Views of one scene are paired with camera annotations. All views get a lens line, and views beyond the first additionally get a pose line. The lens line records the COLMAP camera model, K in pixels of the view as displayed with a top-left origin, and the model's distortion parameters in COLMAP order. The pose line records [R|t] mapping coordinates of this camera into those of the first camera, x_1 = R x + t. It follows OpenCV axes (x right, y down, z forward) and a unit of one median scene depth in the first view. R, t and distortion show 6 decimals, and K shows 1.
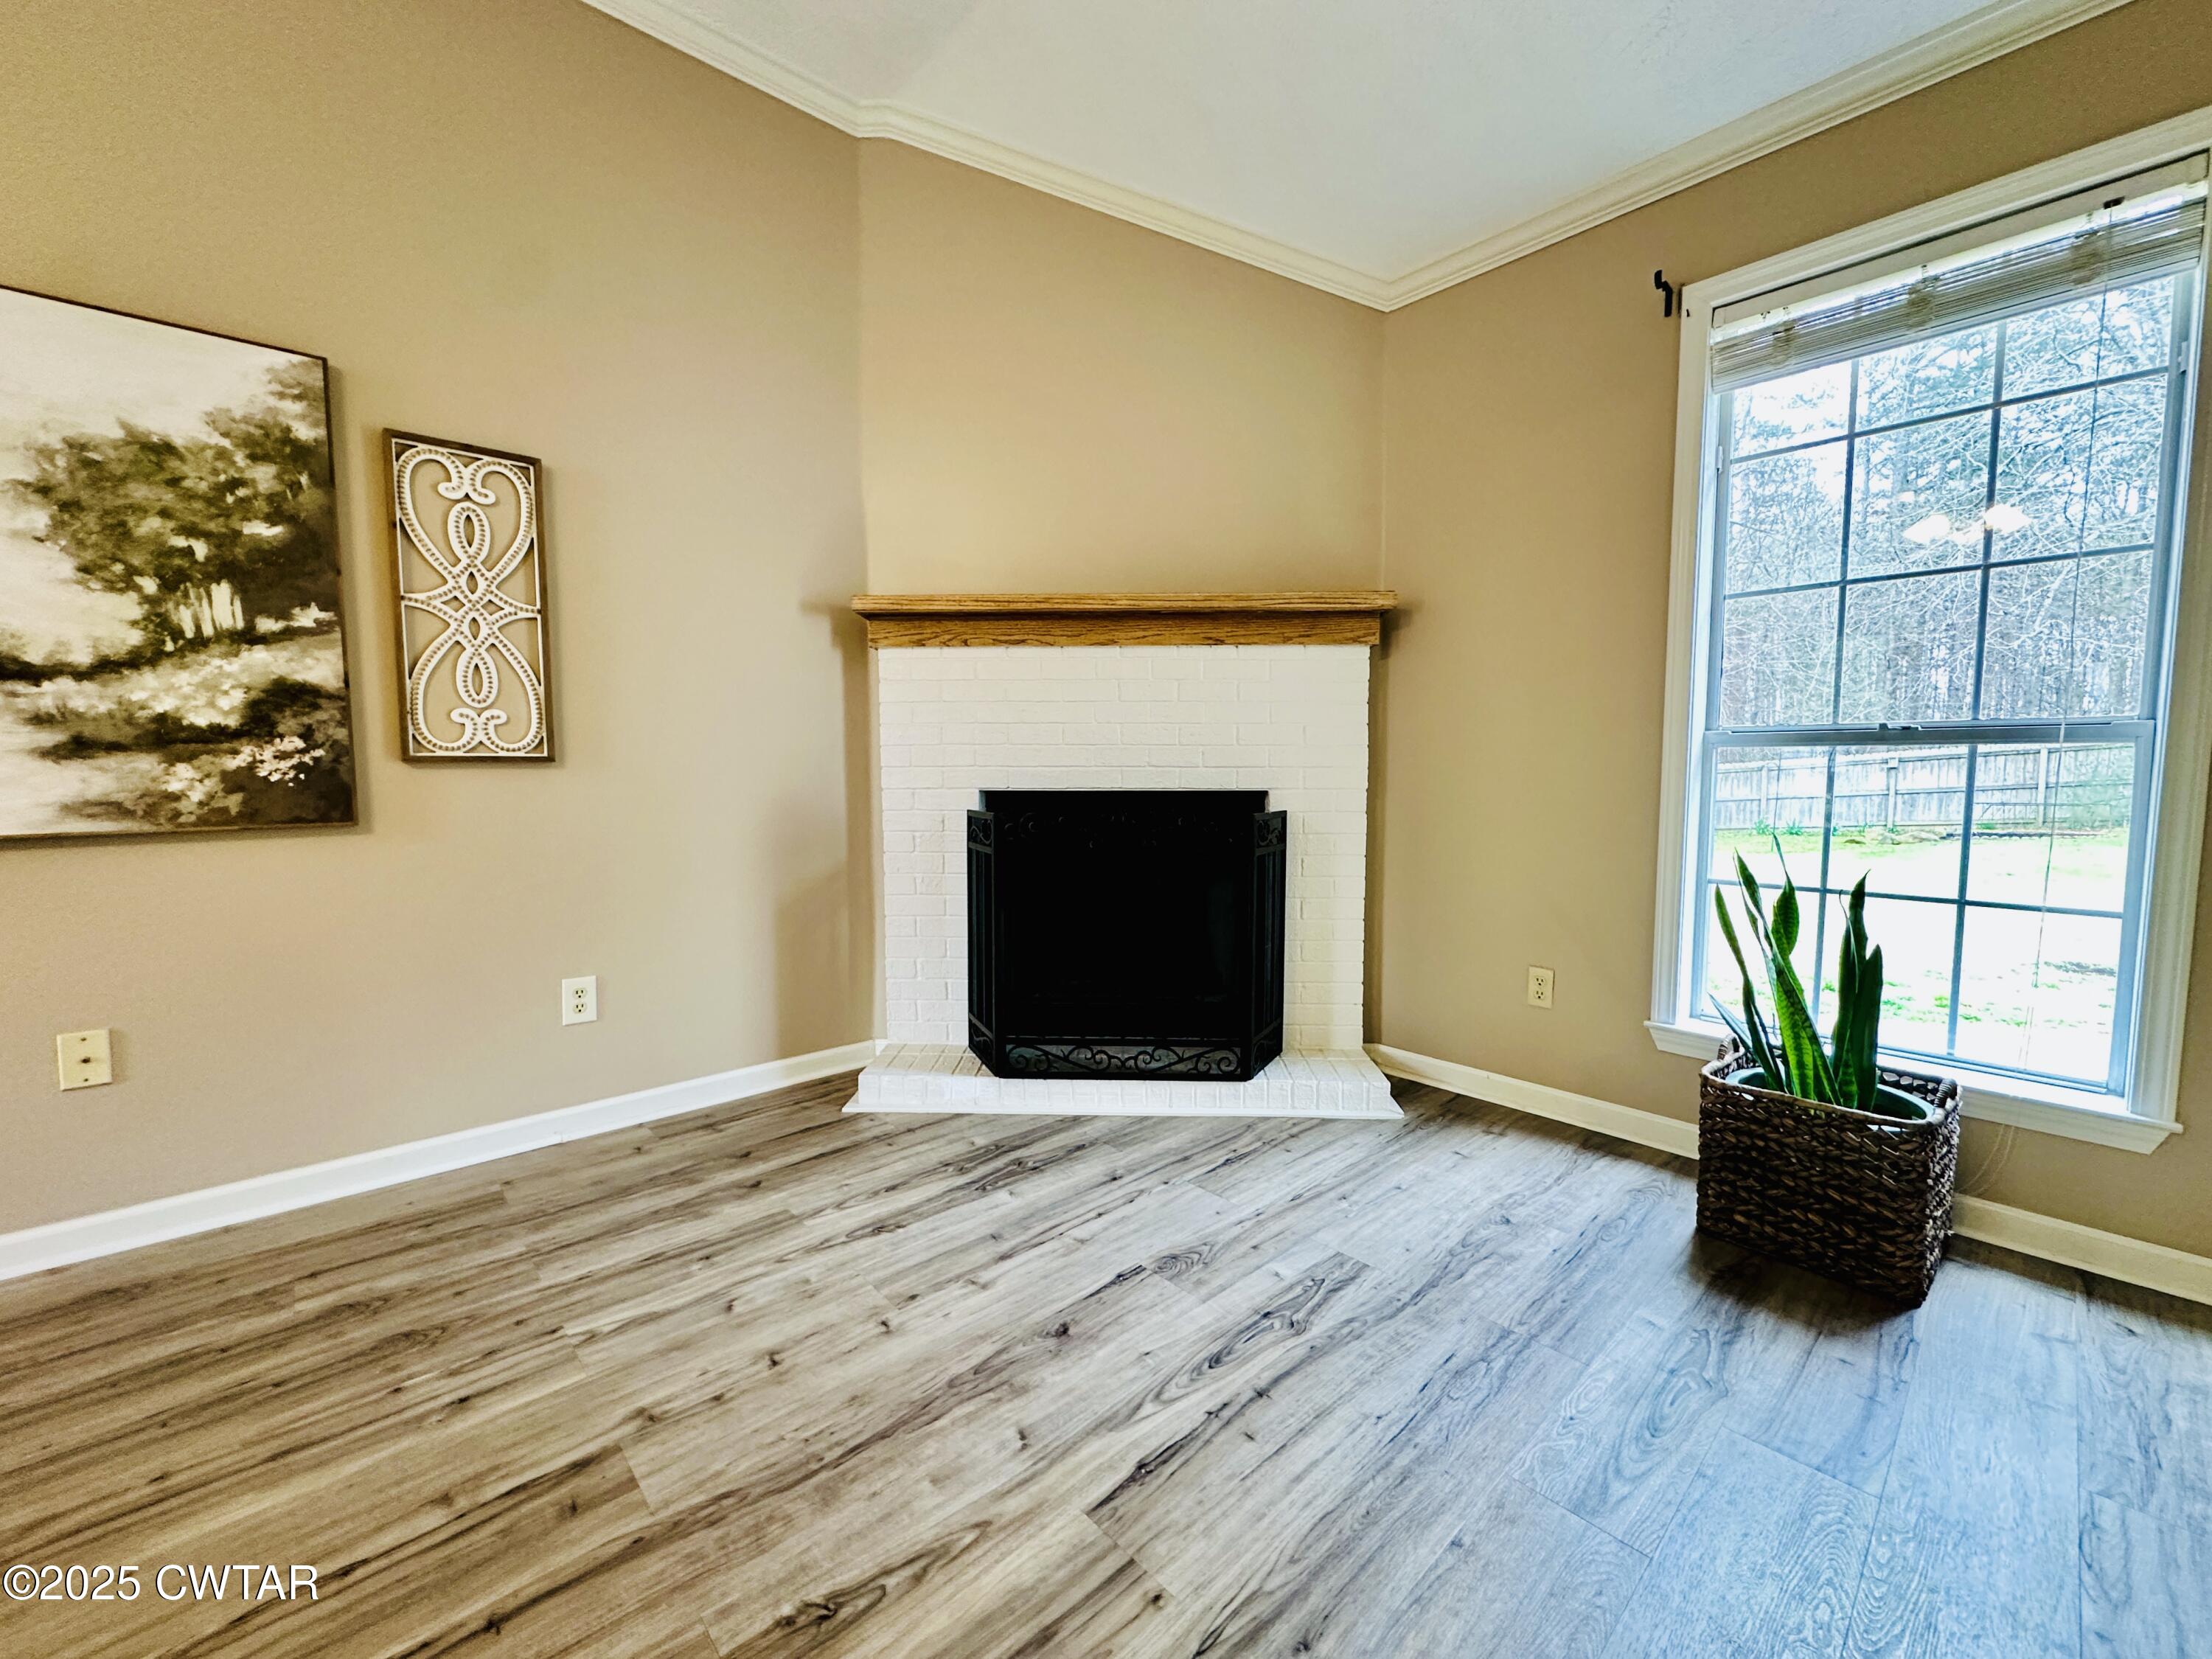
lens RADIAL K [[881.1, 0, 1107.5], [0, 881.1, 830.7], [0, 0, 1]] dist [-0.004980, 0.001191]
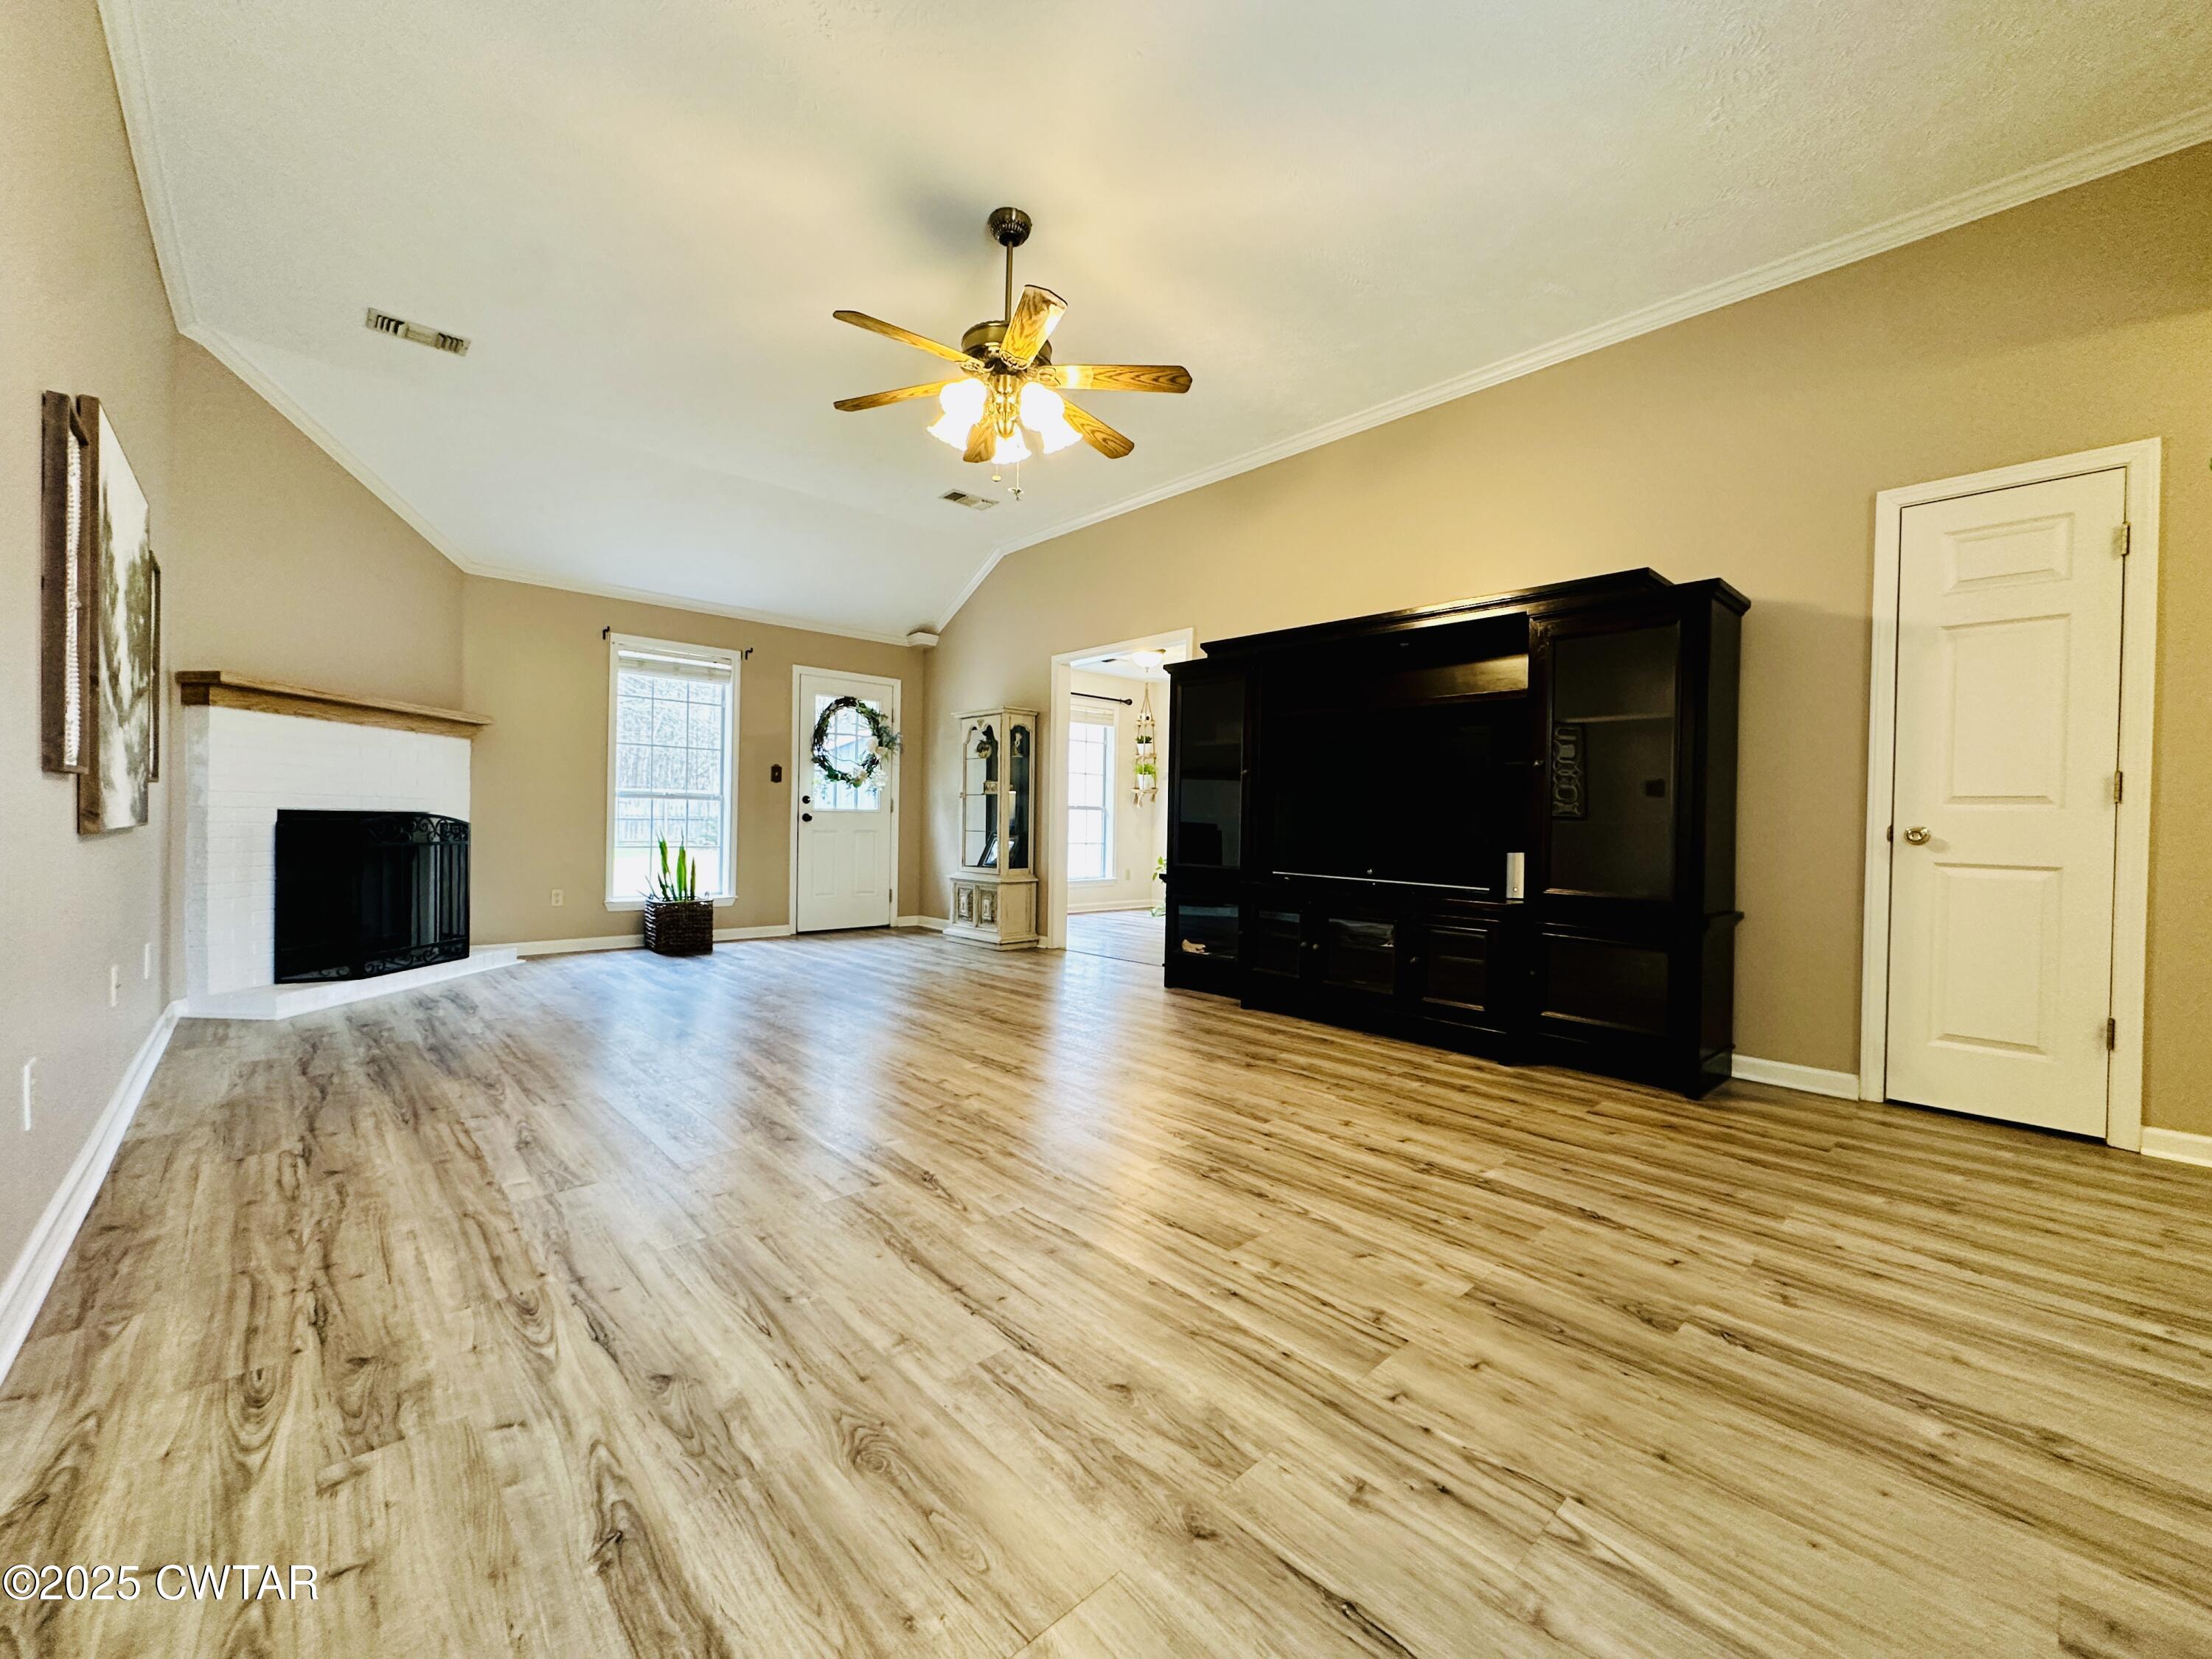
lens RADIAL K [[881.1, 0, 1106.4], [0, 881.1, 832.7], [0, 0, 1]] dist [-0.004980, 0.001191]
pose [[-0.019181, -0.010815, 0.999758, -2.395757], [0.055059, 0.998413, 0.011857, 0.076466], [-0.998299, 0.055273, -0.018555, -0.537084]]
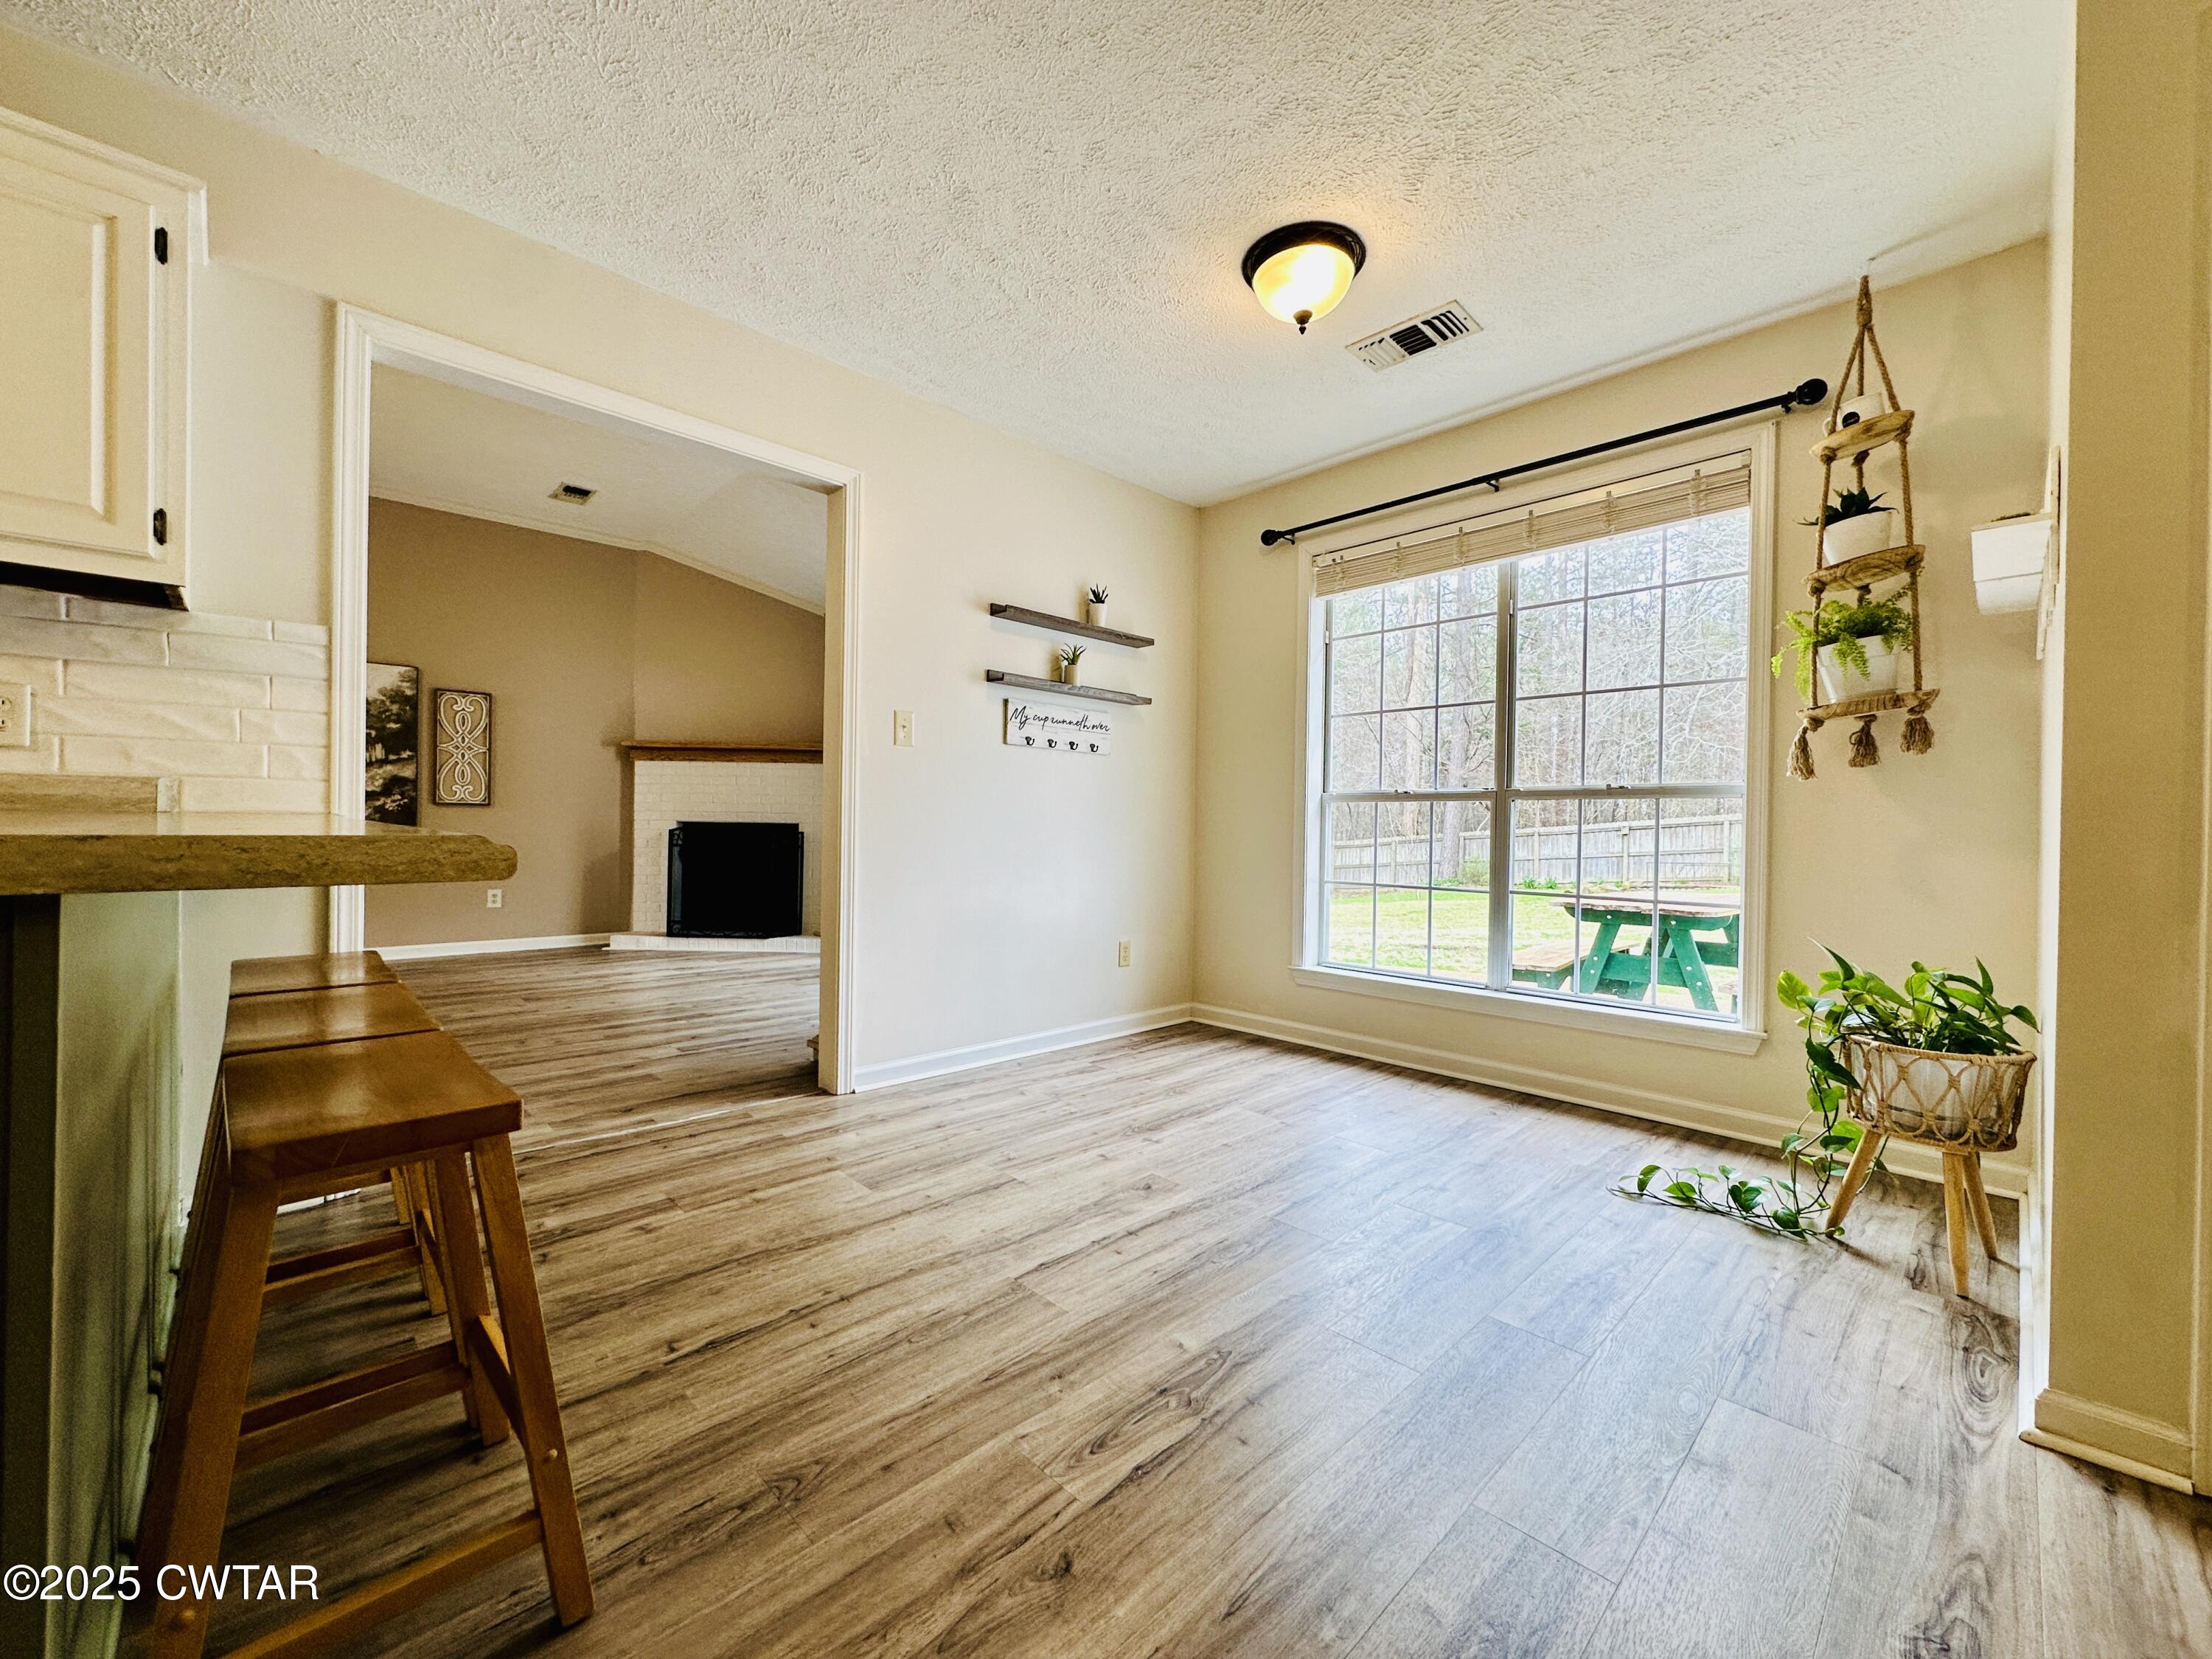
lens RADIAL K [[881.1, 0, 1107.6], [0, 881.1, 830.4], [0, 0, 1]] dist [-0.004980, 0.001191]
pose [[0.999185, 0.016023, 0.037059, 1.322332], [-0.013403, 0.997464, -0.069894, 0.182364], [-0.038085, 0.069340, 0.996866, -1.990525]]
